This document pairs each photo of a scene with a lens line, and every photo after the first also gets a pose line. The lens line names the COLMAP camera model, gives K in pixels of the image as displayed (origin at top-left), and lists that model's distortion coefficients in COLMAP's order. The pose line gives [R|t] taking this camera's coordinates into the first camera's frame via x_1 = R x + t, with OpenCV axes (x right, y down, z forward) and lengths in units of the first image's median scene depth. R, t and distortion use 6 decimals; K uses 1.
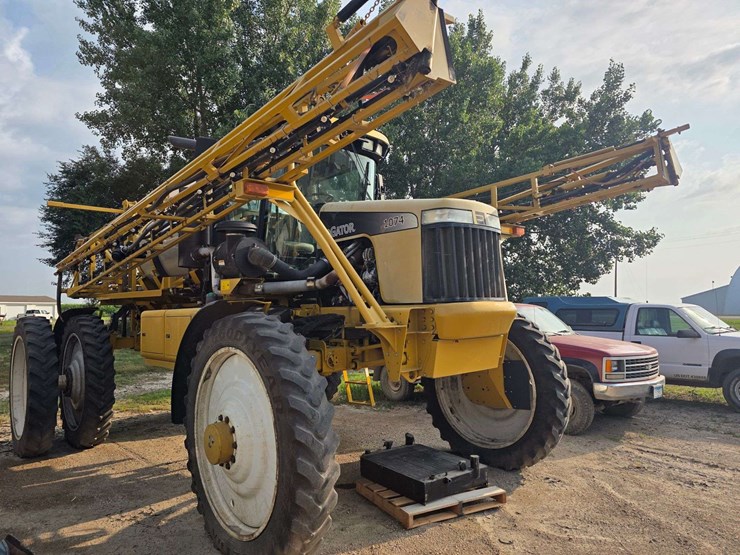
lens RADIAL K [[498.0, 0, 366.7], [0, 498.0, 273.8], [0, 0, 1]] dist [0.057093, -0.054834]
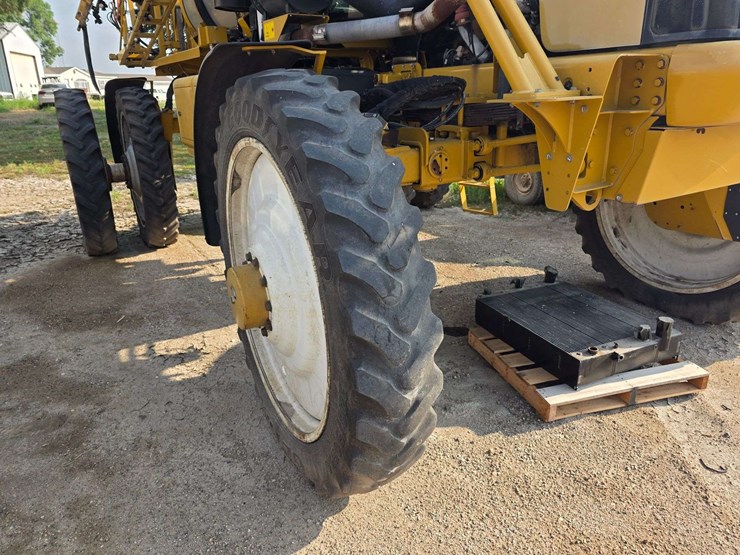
lens RADIAL K [[506.0, 0, 374.9], [0, 506.0, 266.6], [0, 0, 1]] dist [0.059350, -0.058636]
pose [[0.979508, 0.064460, -0.190813, -0.019413], [0.015970, 0.919562, 0.392621, 0.045692], [0.200773, -0.387623, 0.899688, 0.363141]]
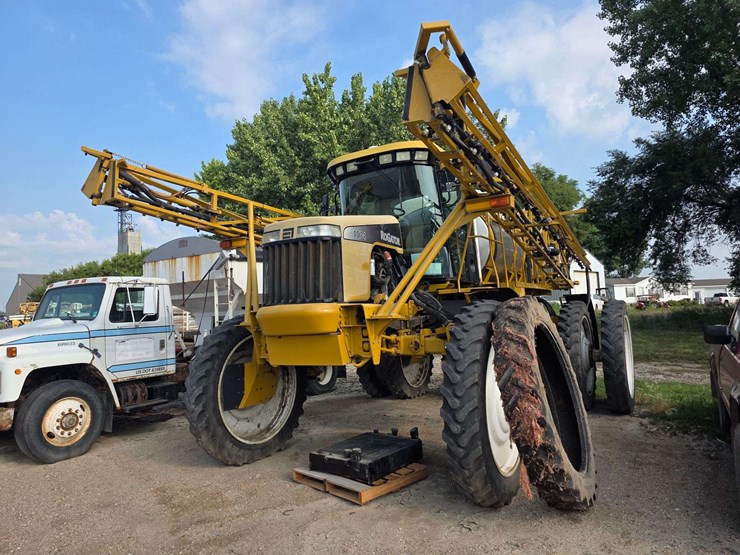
lens RADIAL K [[498.0, 0, 374.1], [0, 498.0, 264.3], [0, 0, 1]] dist [0.057093, -0.054834]
pose [[0.305065, -0.086145, -0.948427, 1.181596], [0.102506, 0.993085, -0.057229, 0.040859], [0.946799, -0.079761, 0.311785, 0.693316]]
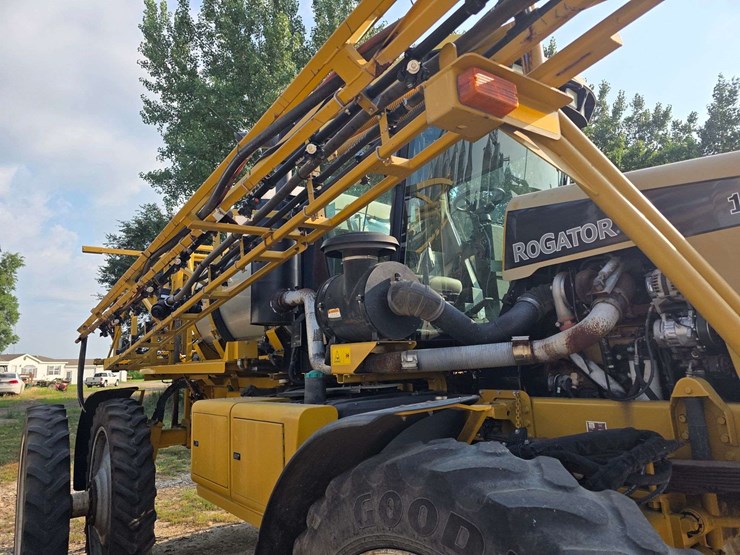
lens RADIAL K [[498.0, 0, 361.7], [0, 498.0, 271.7], [0, 0, 1]] dist [0.057093, -0.054834]
pose [[0.992640, -0.043946, -0.112844, -0.203831], [0.031260, 0.993236, -0.111826, -0.006355], [0.116995, 0.107476, 0.987300, 0.488467]]
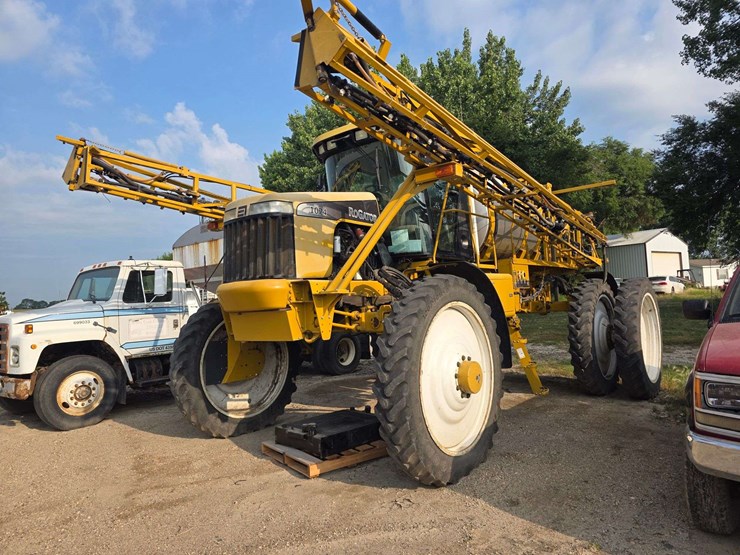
lens RADIAL K [[498.0, 0, 371.2], [0, 498.0, 261.0], [0, 0, 1]] dist [0.057093, -0.054834]
pose [[0.162598, -0.070377, -0.984179, 1.221980], [0.112948, 0.992224, -0.052292, 0.087367], [0.980206, -0.102659, 0.169283, 0.919707]]
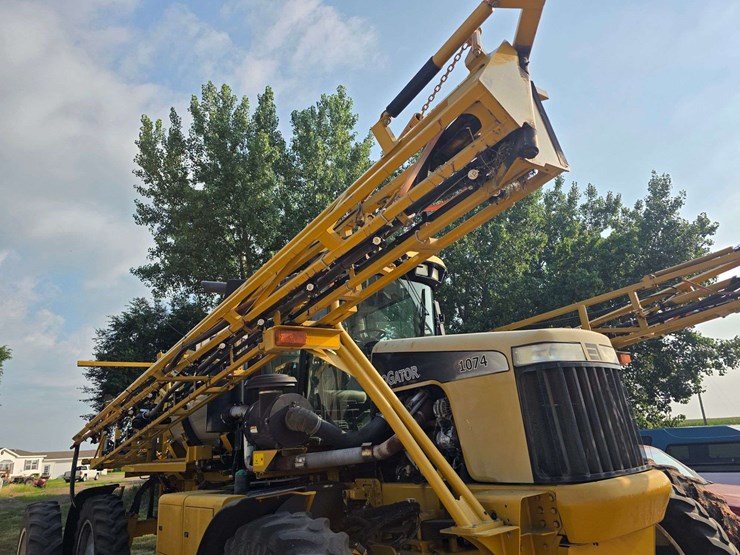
lens RADIAL K [[498.0, 0, 365.6], [0, 498.0, 270.3], [0, 0, 1]] dist [0.057093, -0.054834]
pose [[0.993176, -0.086607, -0.078101, -0.030873], [0.063509, 0.963345, -0.260641, -0.047567], [0.097812, 0.253903, 0.962271, 0.192201]]
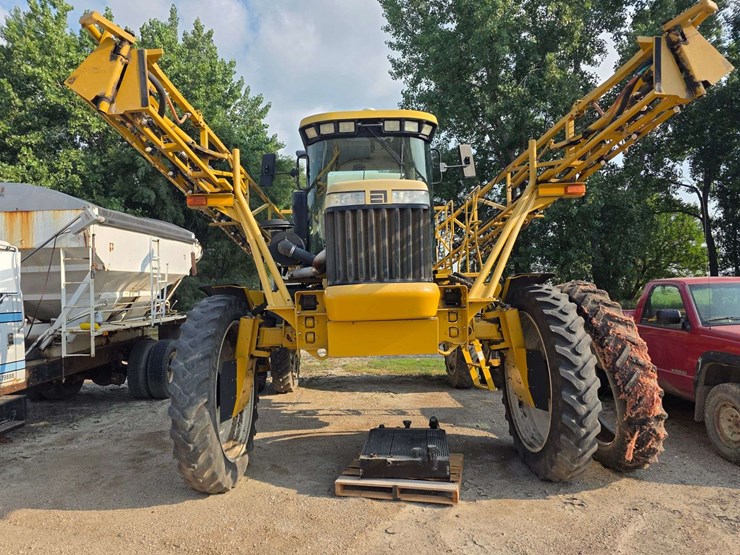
lens RADIAL K [[506.0, 0, 369.5], [0, 506.0, 271.6], [0, 0, 1]] dist [0.059350, -0.058636]
pose [[0.756297, -0.030282, -0.653527, 0.717779], [0.058135, 0.998087, 0.021029, 0.009676], [0.651640, -0.053897, 0.756611, 0.204065]]
